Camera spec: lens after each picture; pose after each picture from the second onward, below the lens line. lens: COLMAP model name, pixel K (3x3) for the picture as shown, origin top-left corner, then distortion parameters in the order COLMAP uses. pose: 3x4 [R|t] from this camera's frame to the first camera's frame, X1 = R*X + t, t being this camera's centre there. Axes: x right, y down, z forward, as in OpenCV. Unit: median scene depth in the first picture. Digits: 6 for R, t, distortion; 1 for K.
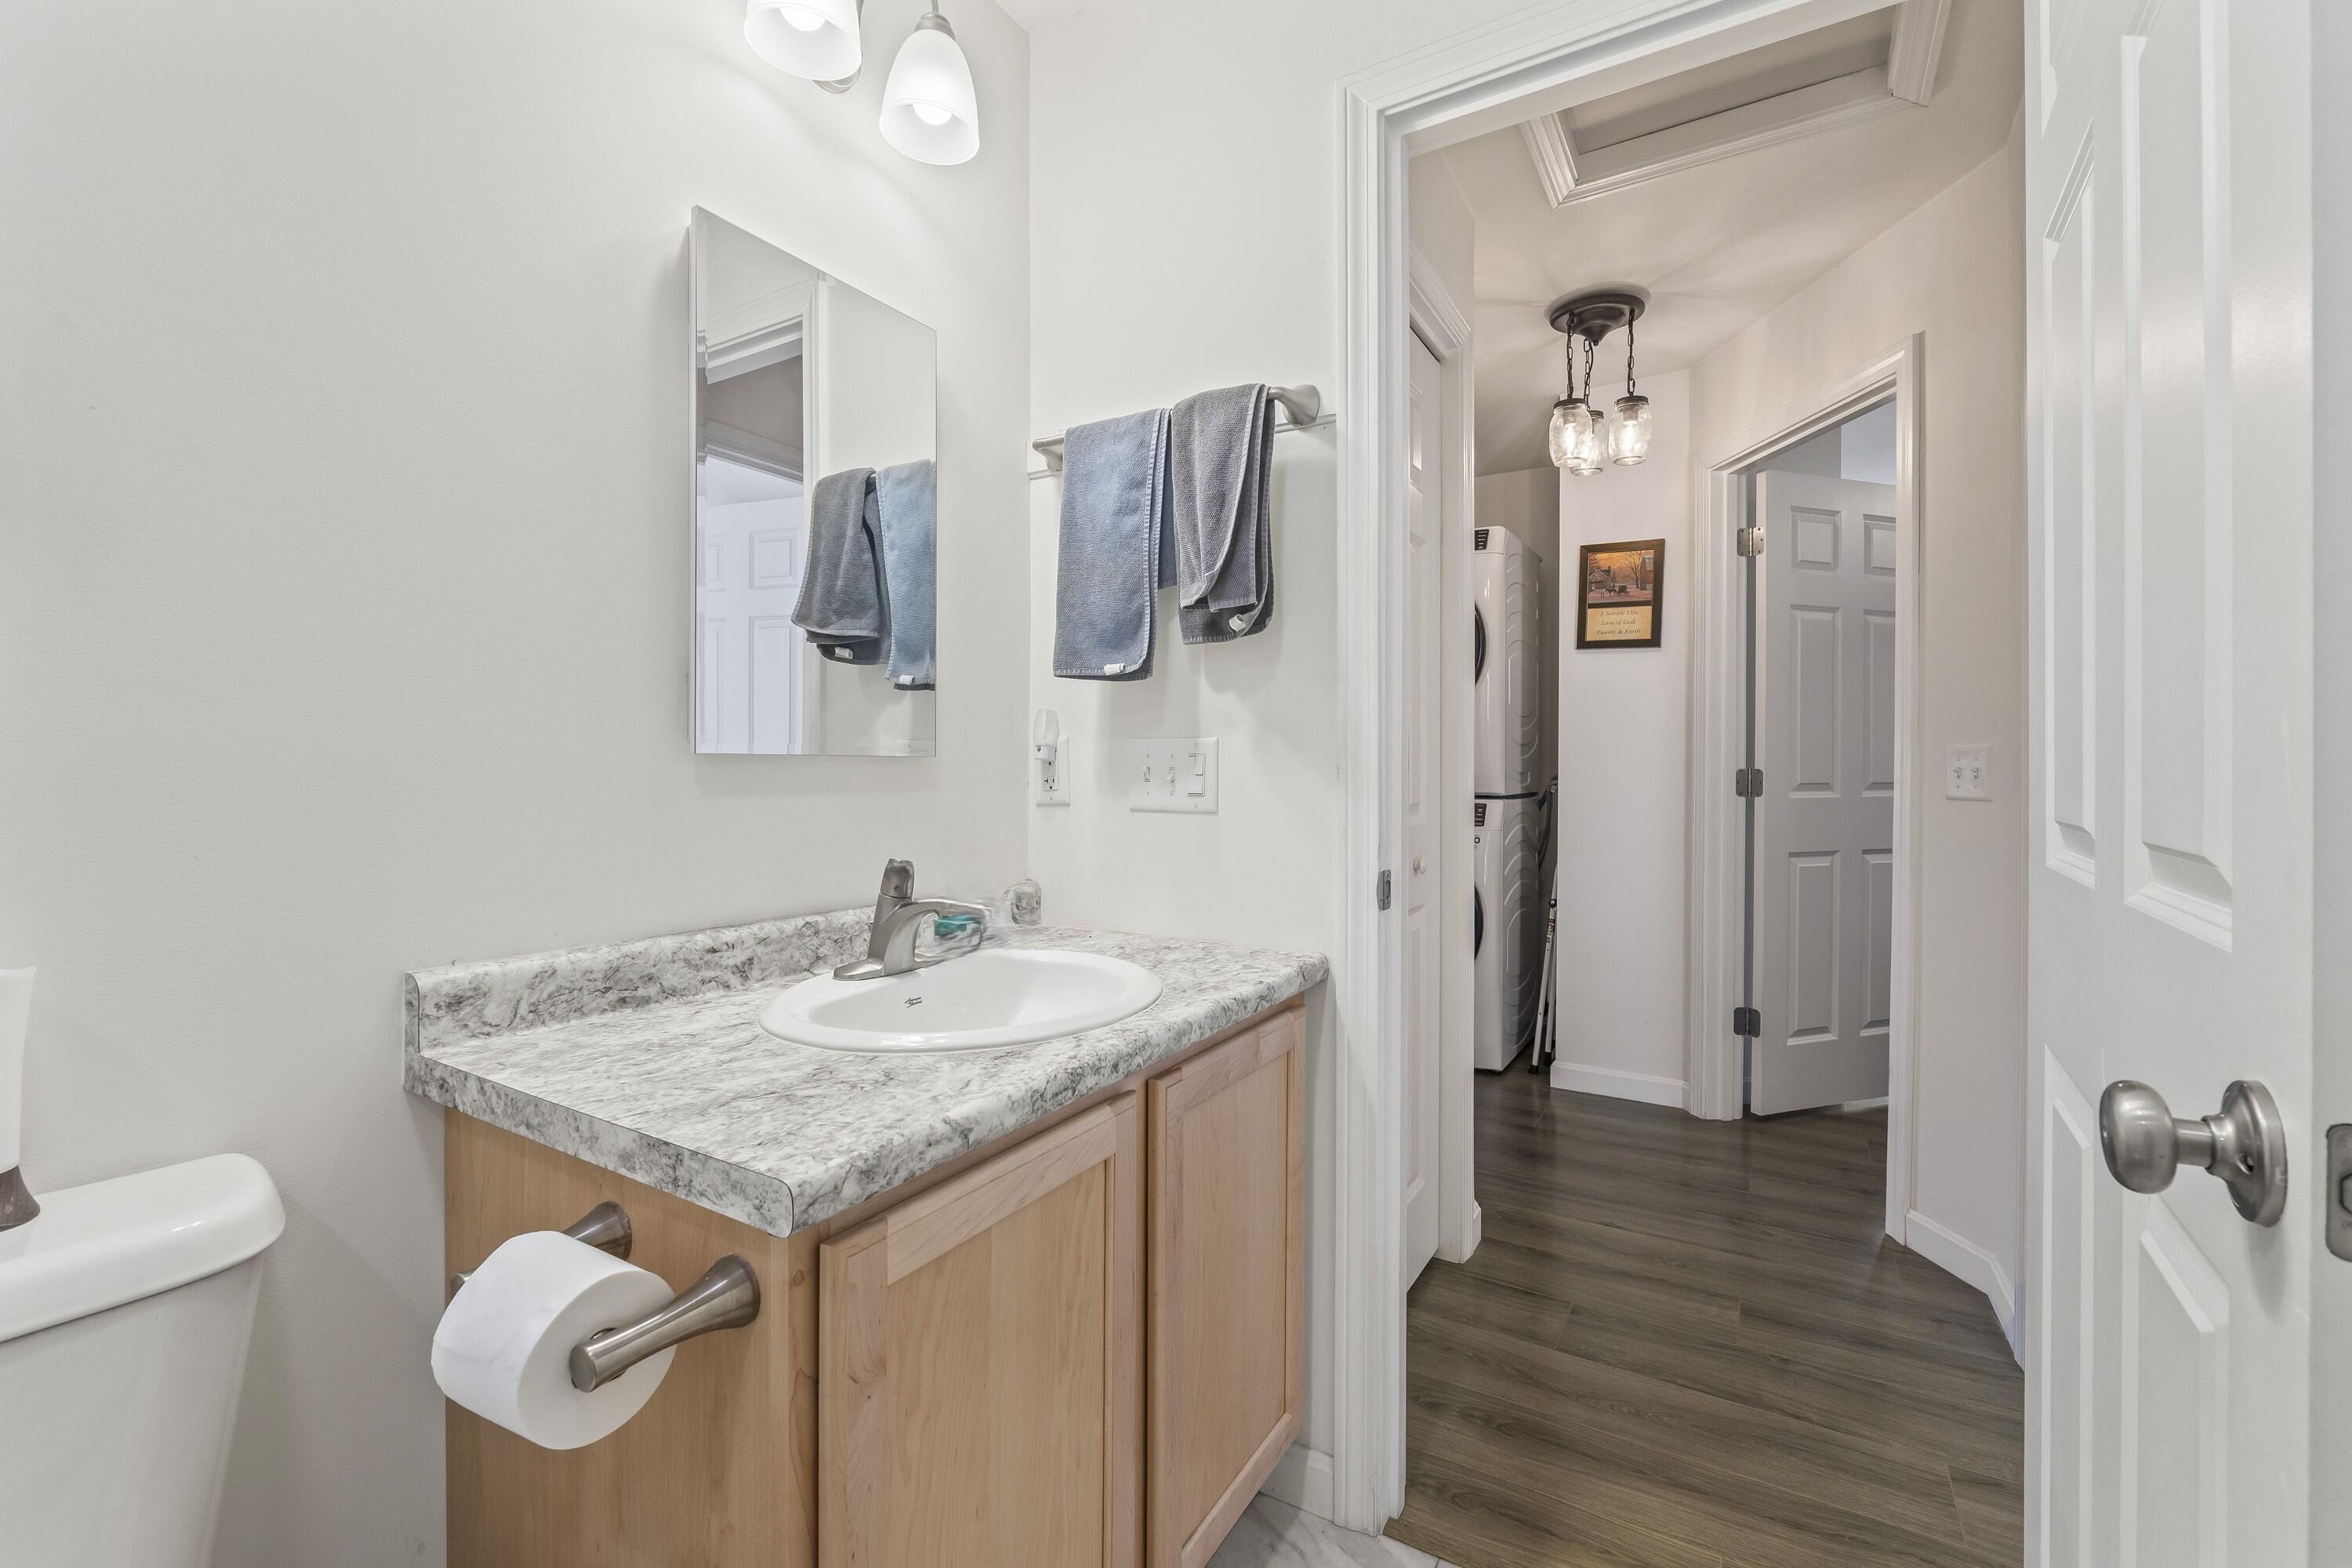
lens RADIAL K [[992.2, 0, 1167.6], [0, 992.2, 773.8], [0, 0, 1]] dist [-0.009456, 0.000711]
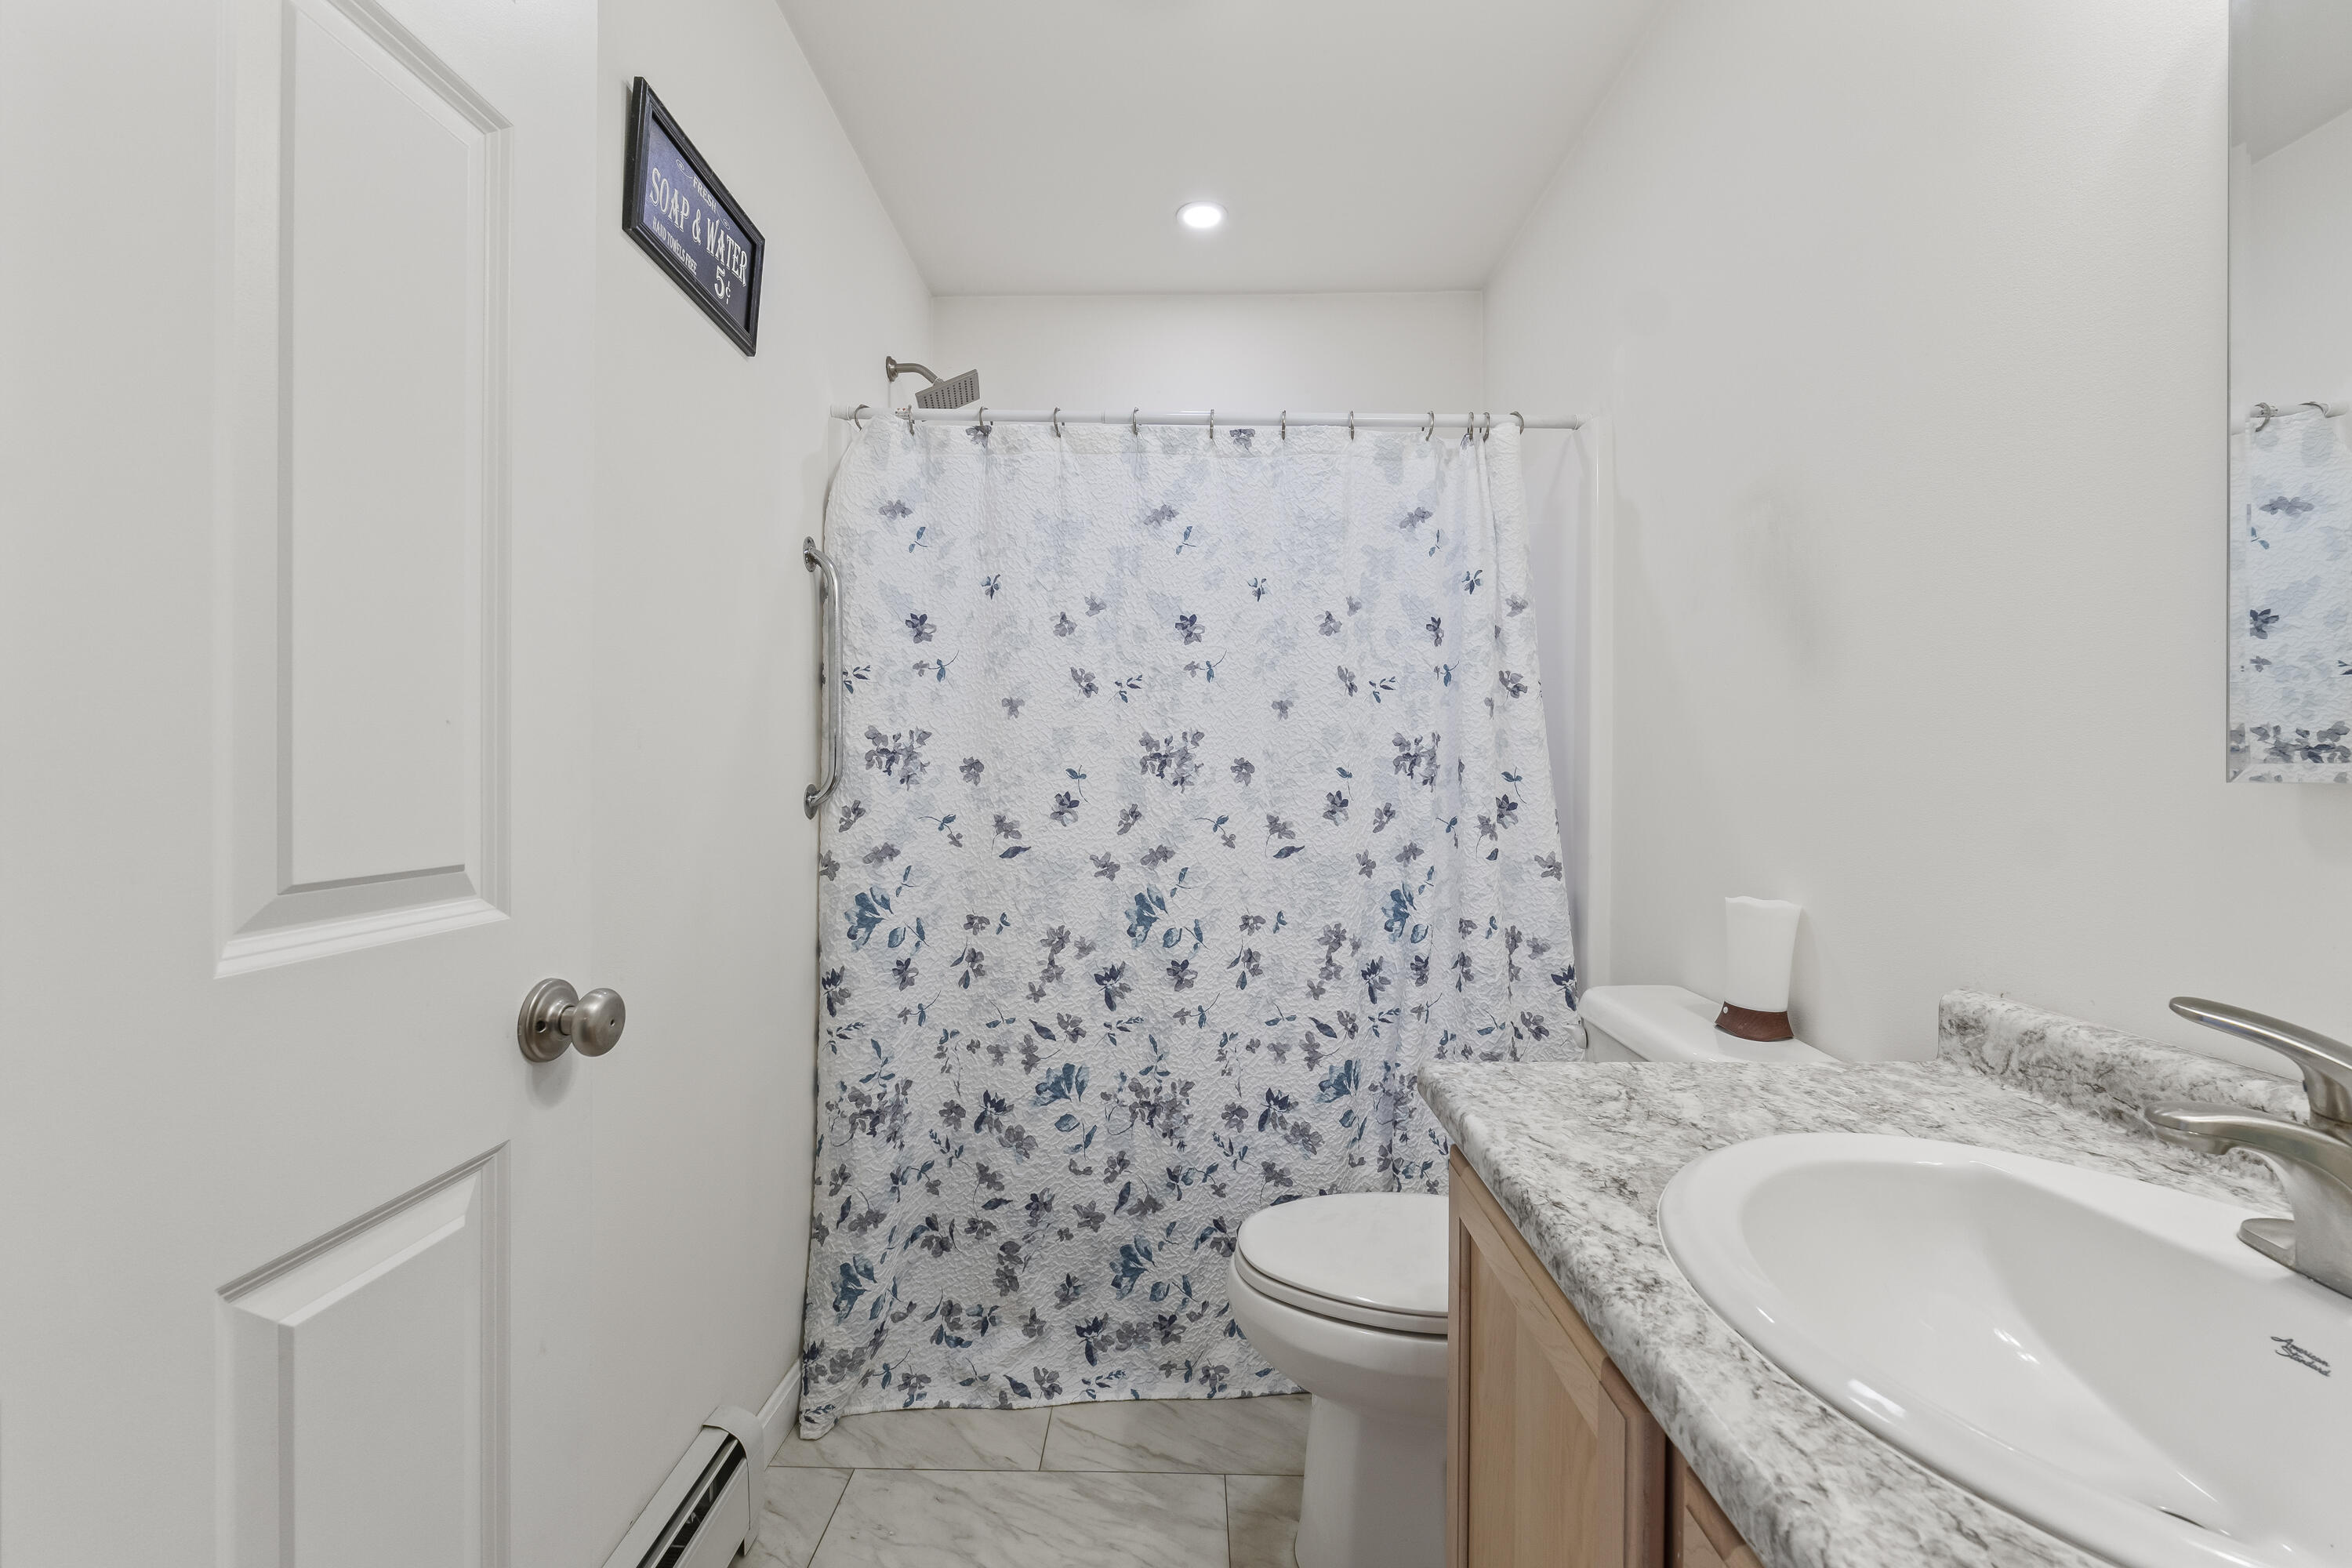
lens RADIAL K [[992.2, 0, 1172.7], [0, 992.2, 776.7], [0, 0, 1]] dist [-0.009456, 0.000711]
pose [[-0.864305, -0.004113, -0.502952, 0.496973], [-0.008812, 0.999937, 0.006966, -0.027946], [0.502891, 0.010453, -0.864286, 1.437867]]
